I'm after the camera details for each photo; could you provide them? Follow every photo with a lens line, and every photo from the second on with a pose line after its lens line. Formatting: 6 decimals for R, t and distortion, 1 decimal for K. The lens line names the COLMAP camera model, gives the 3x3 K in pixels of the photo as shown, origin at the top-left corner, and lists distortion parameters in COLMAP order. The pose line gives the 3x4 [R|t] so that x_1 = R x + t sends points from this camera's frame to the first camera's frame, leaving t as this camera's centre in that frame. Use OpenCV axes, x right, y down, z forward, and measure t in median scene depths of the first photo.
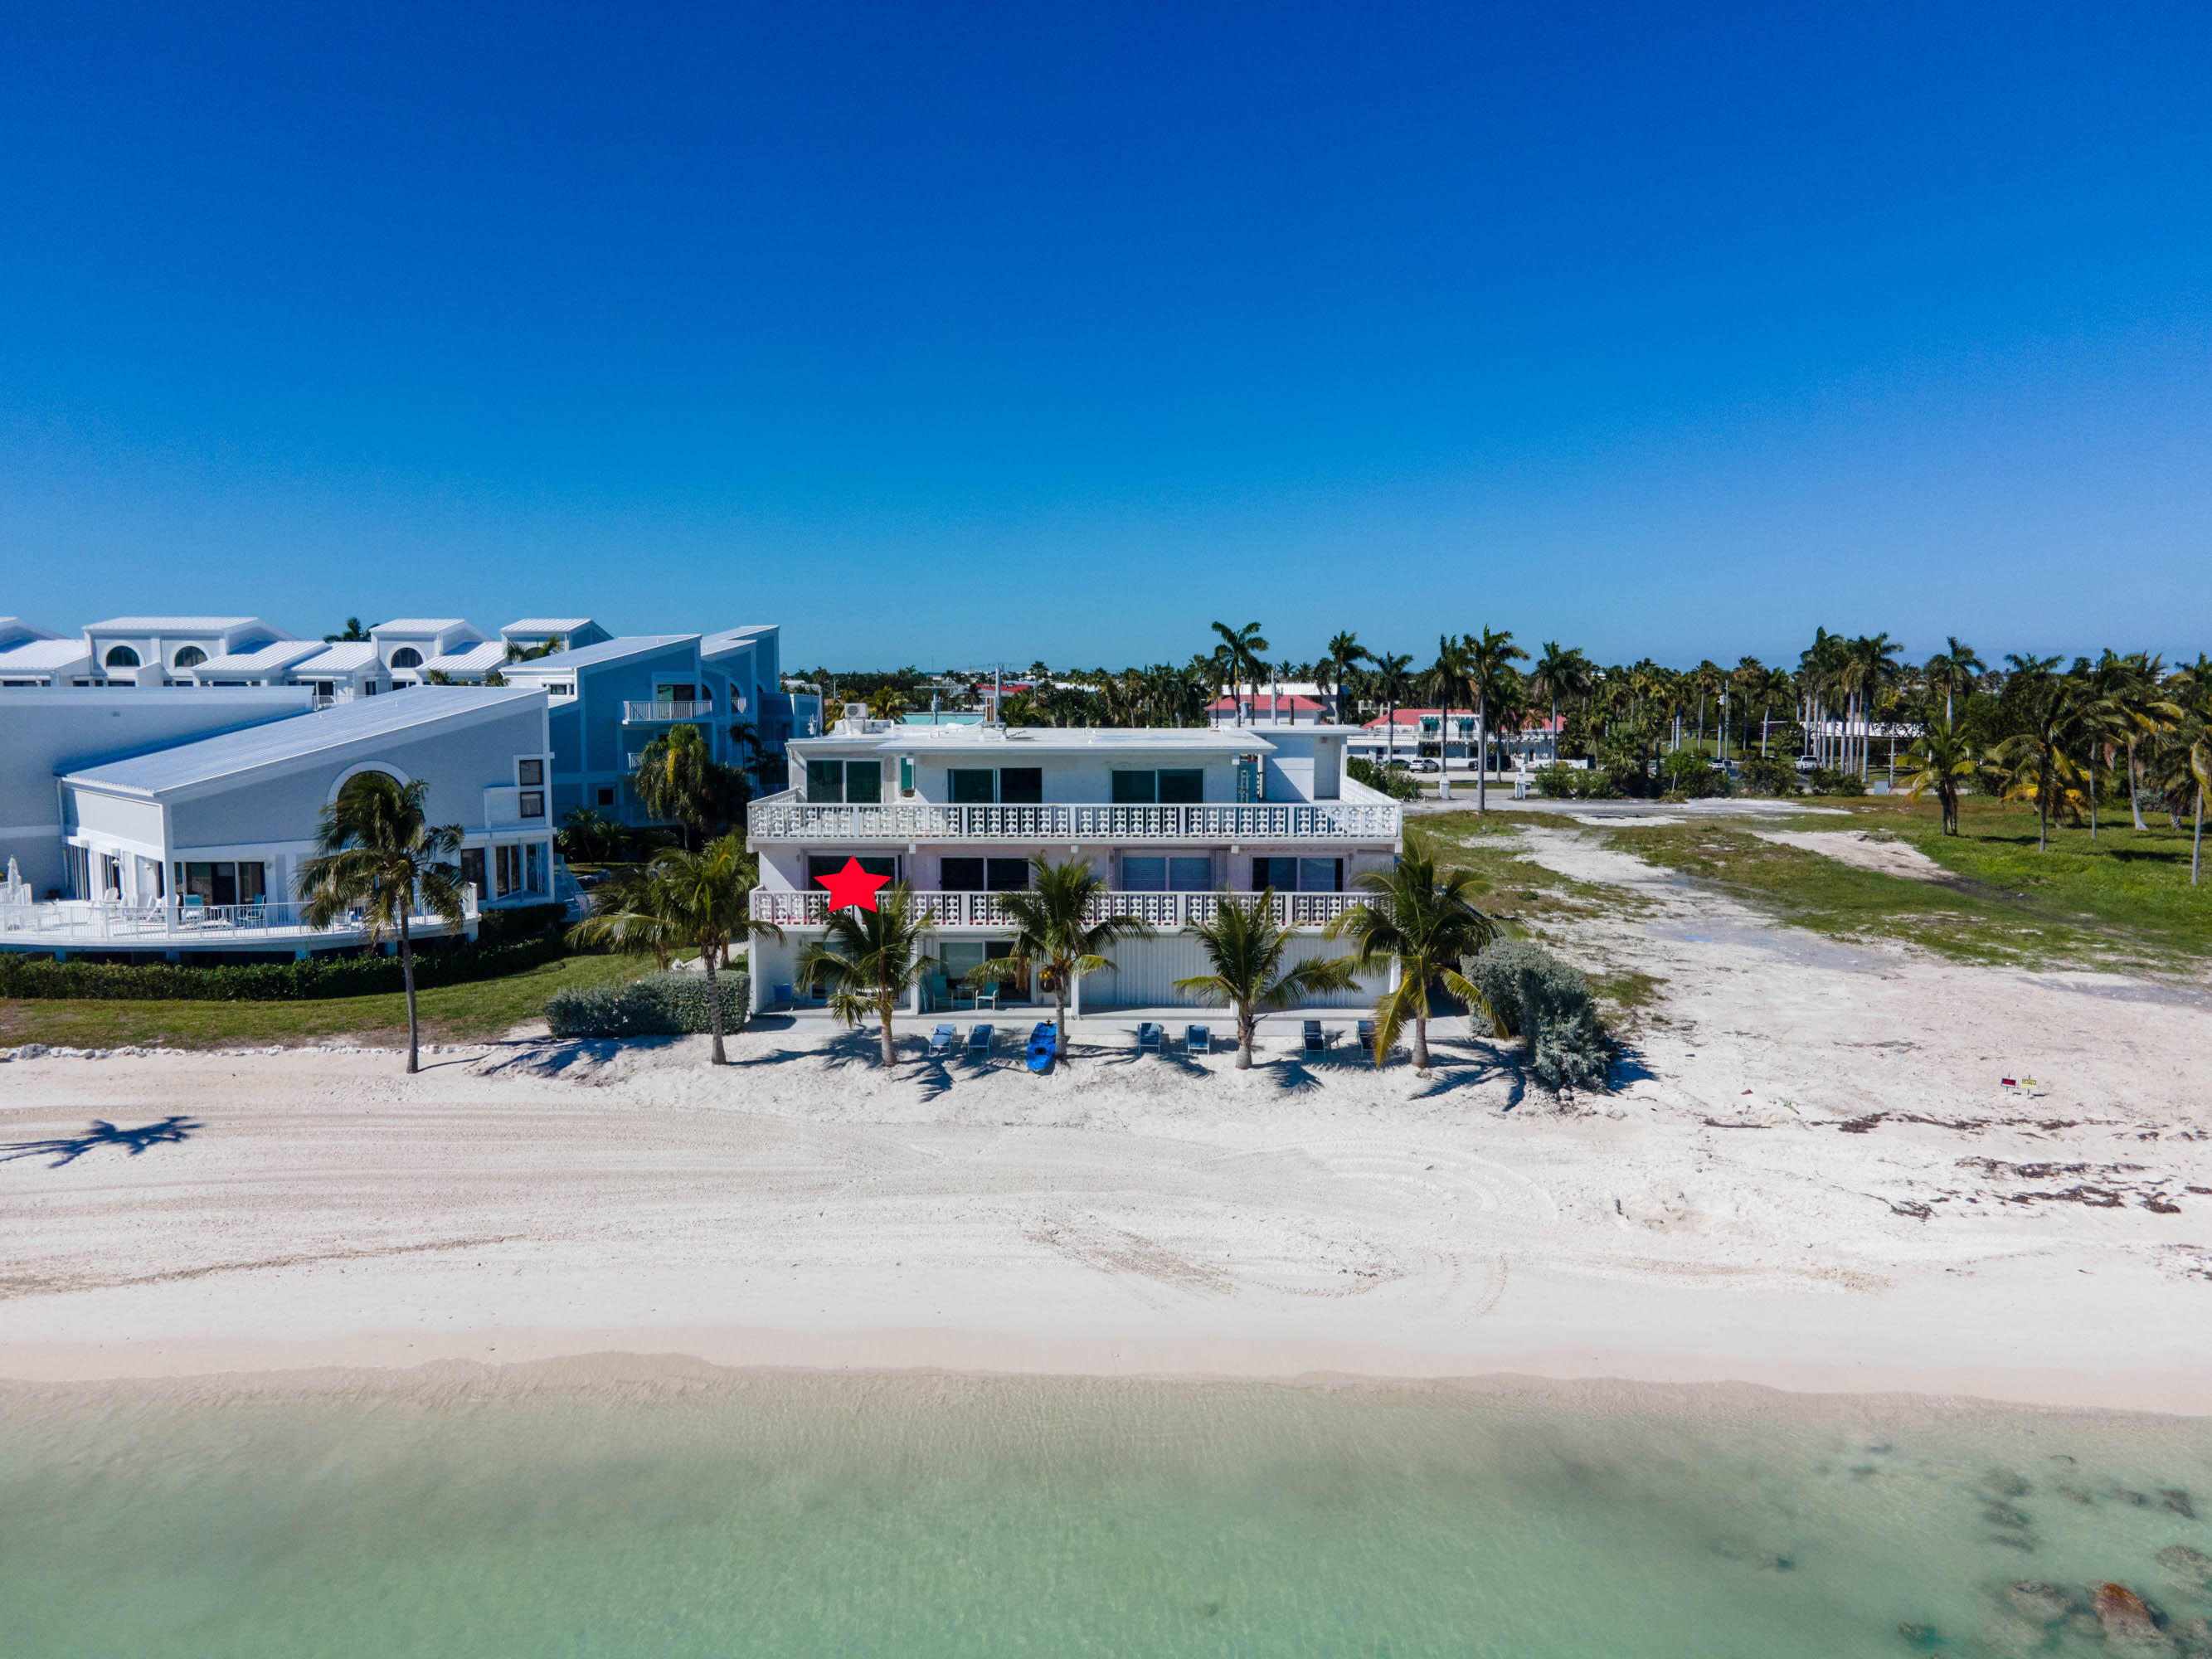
lens RADIAL K [[1588.8, 0, 1109.2], [0, 1588.8, 845.8], [0, 0, 1]] dist [0.035671, 0.020814]
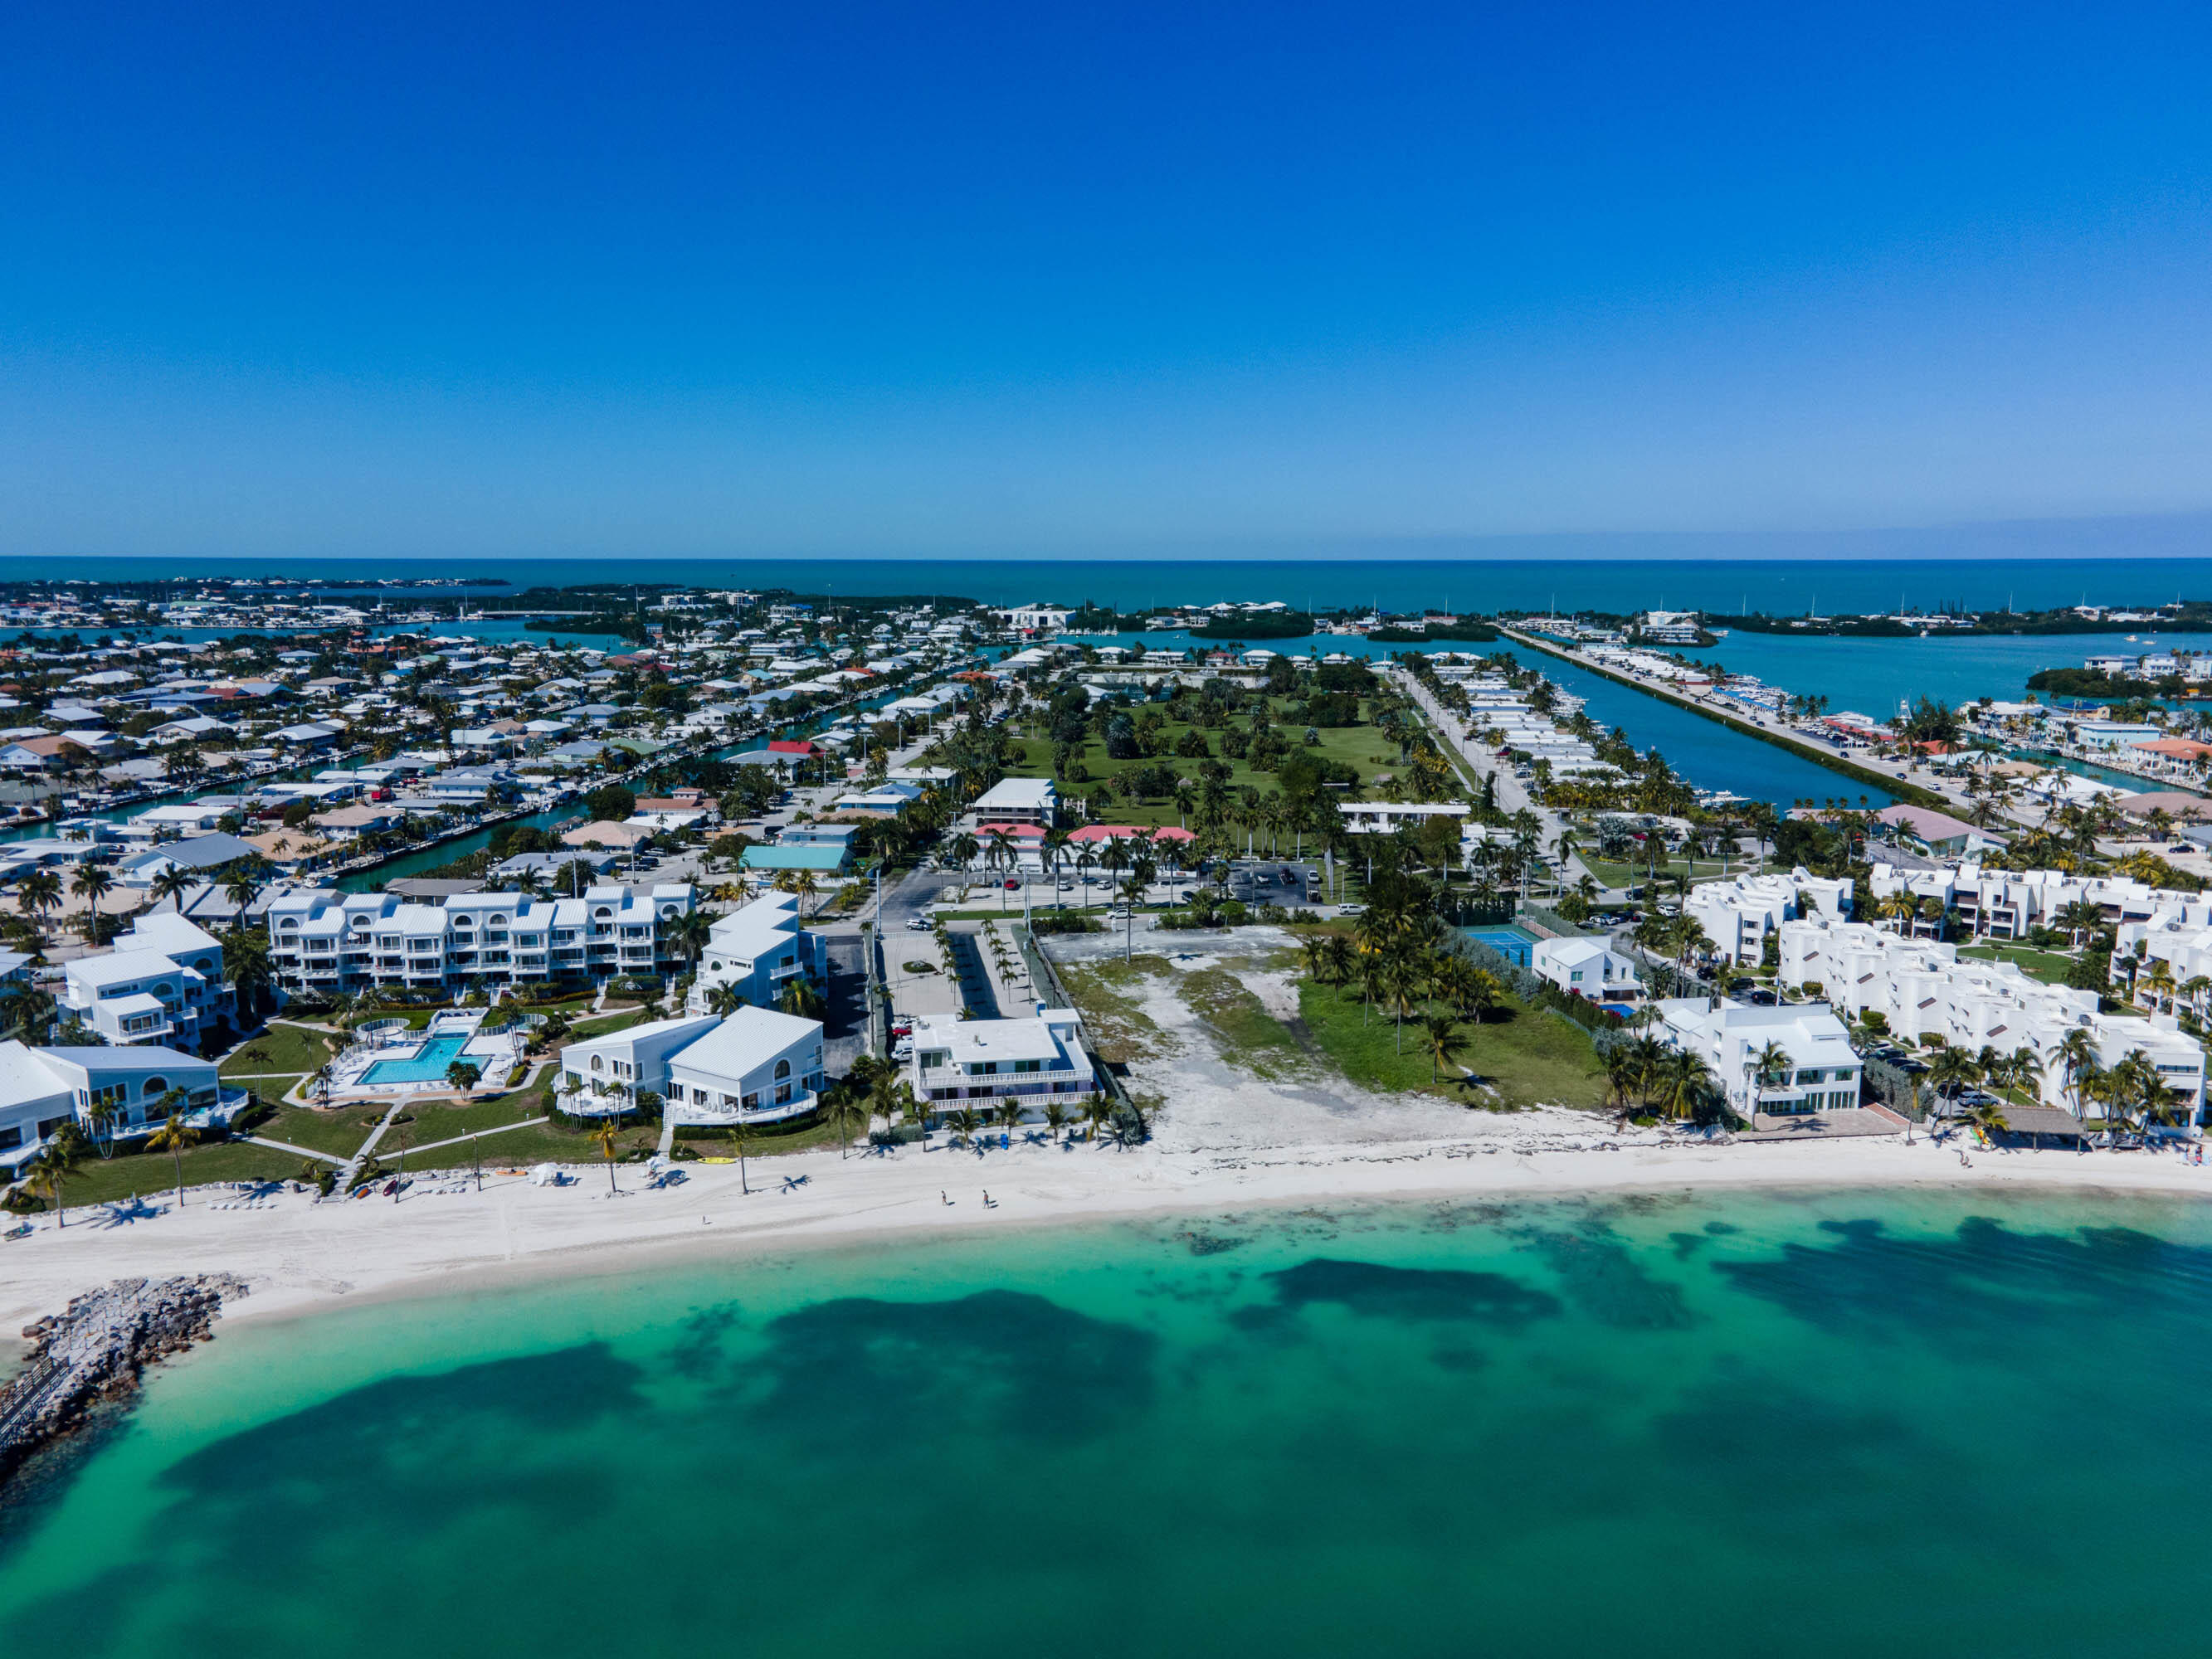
lens RADIAL K [[1588.5, 0, 1103.1], [0, 1588.5, 833.9], [0, 0, 1]] dist [0.035671, 0.020814]
pose [[0.981775, -0.033928, 0.186994, -0.487298], [0.021441, 0.997427, 0.068402, -0.855588], [-0.188834, -0.063146, 0.979977, -2.726249]]
